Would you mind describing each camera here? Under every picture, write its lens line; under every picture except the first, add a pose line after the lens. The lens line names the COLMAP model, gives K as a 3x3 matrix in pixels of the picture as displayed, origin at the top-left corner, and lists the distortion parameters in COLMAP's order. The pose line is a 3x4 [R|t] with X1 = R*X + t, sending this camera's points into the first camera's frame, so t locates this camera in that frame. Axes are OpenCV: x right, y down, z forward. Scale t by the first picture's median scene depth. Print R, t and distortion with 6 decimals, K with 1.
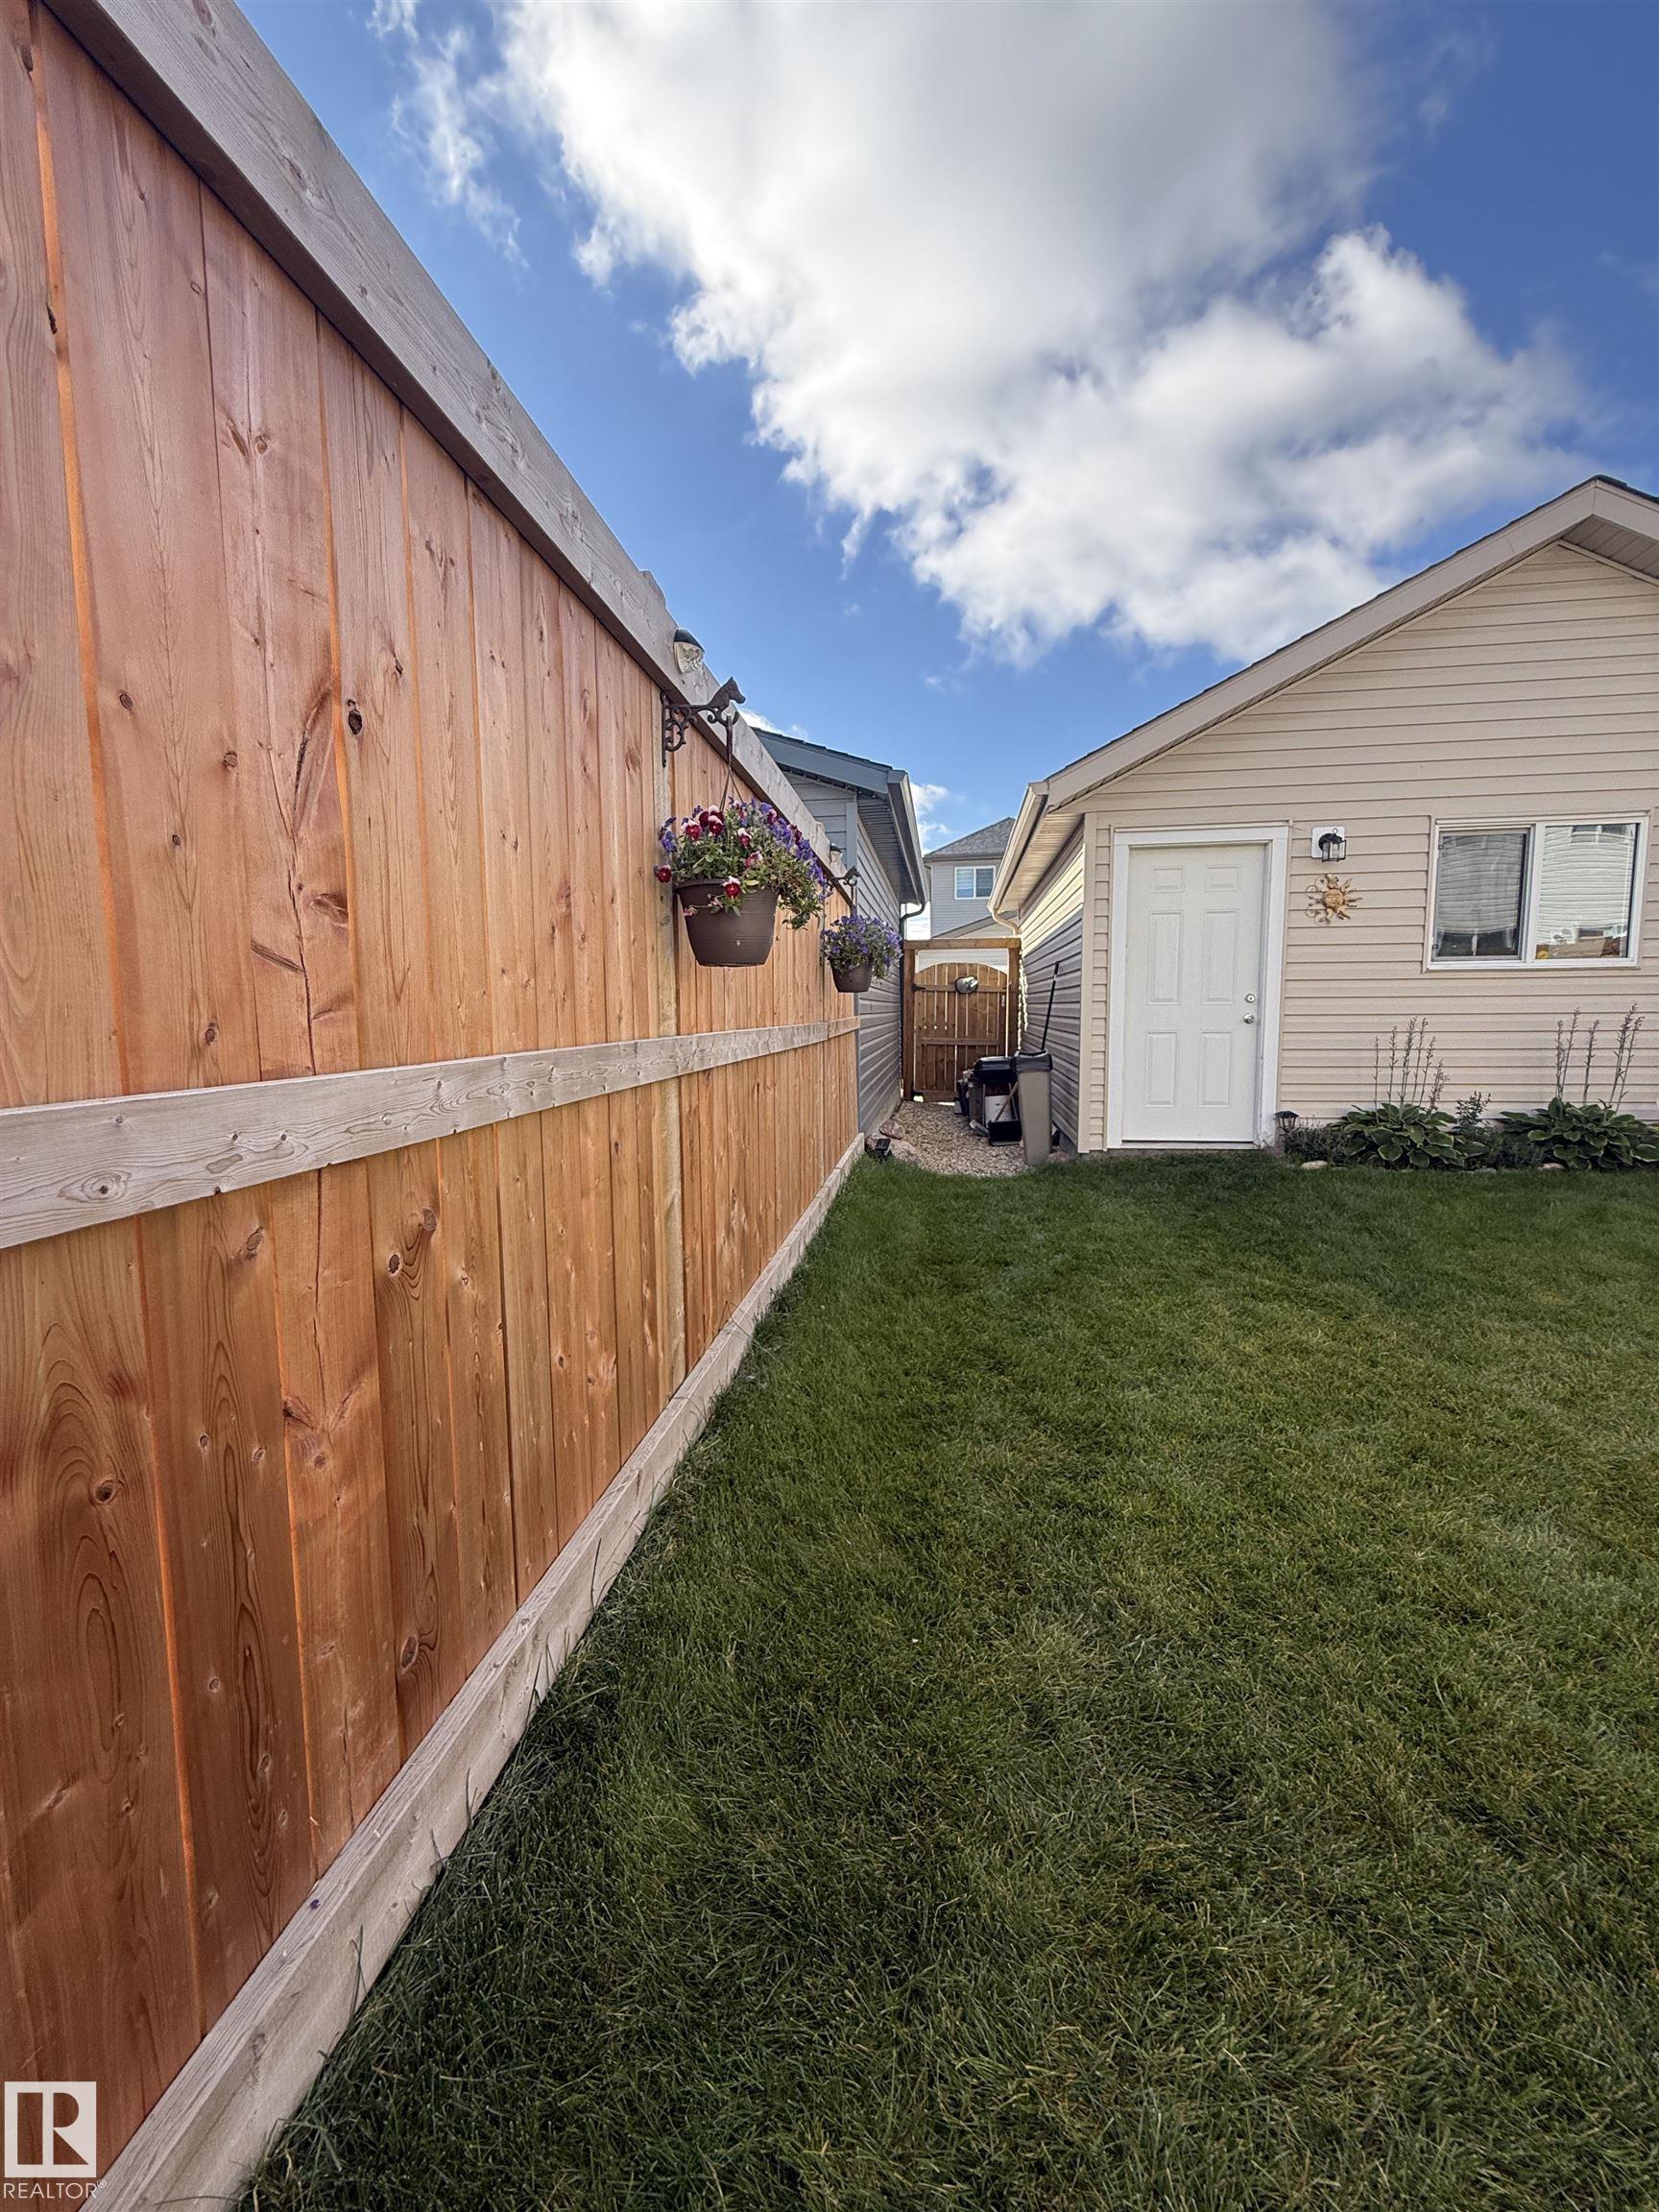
lens RADIAL K [[886.9, 0, 828.0], [0, 886.9, 1104.3], [0, 0, 1]] dist [0.002133, -0.000492]
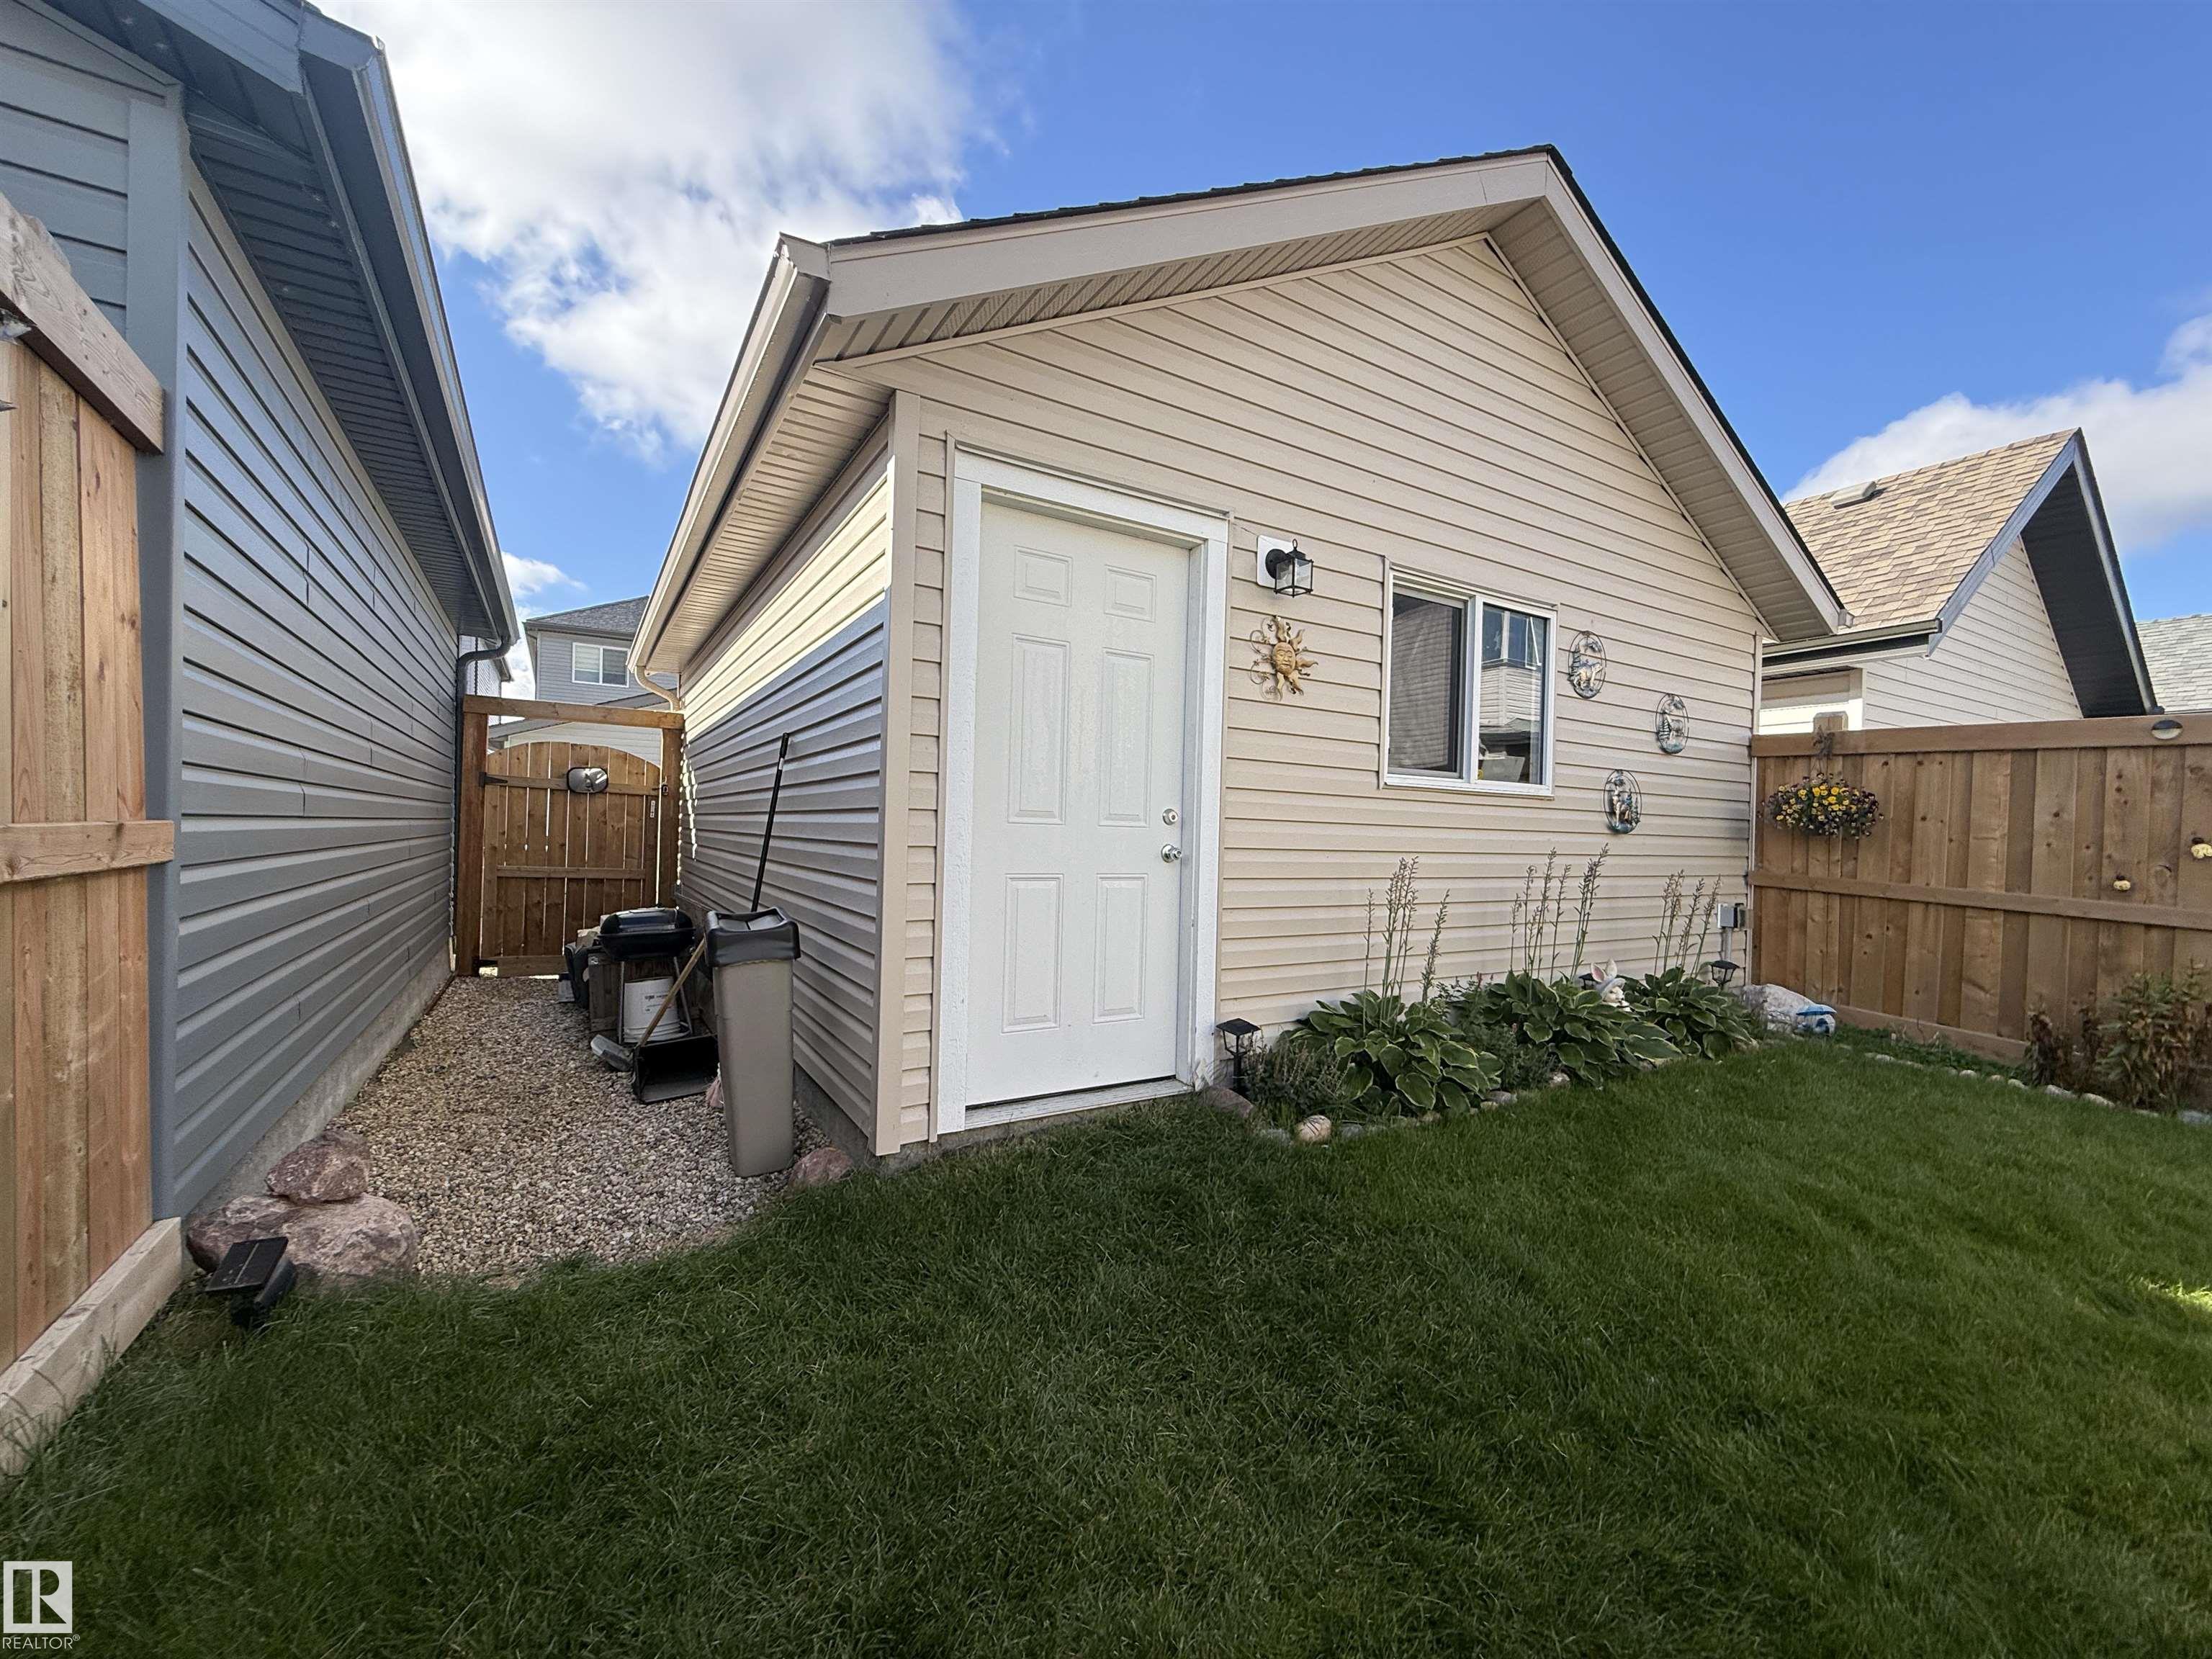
lens RADIAL K [[886.9, 0, 1106.4], [0, 886.9, 855.2], [0, 0, 1]] dist [0.002133, -0.000492]
pose [[0.771951, 0.011328, 0.635581, 0.091532], [0.038001, 0.997231, -0.063929, -0.061962], [-0.634545, 0.073503, 0.769383, 0.602440]]
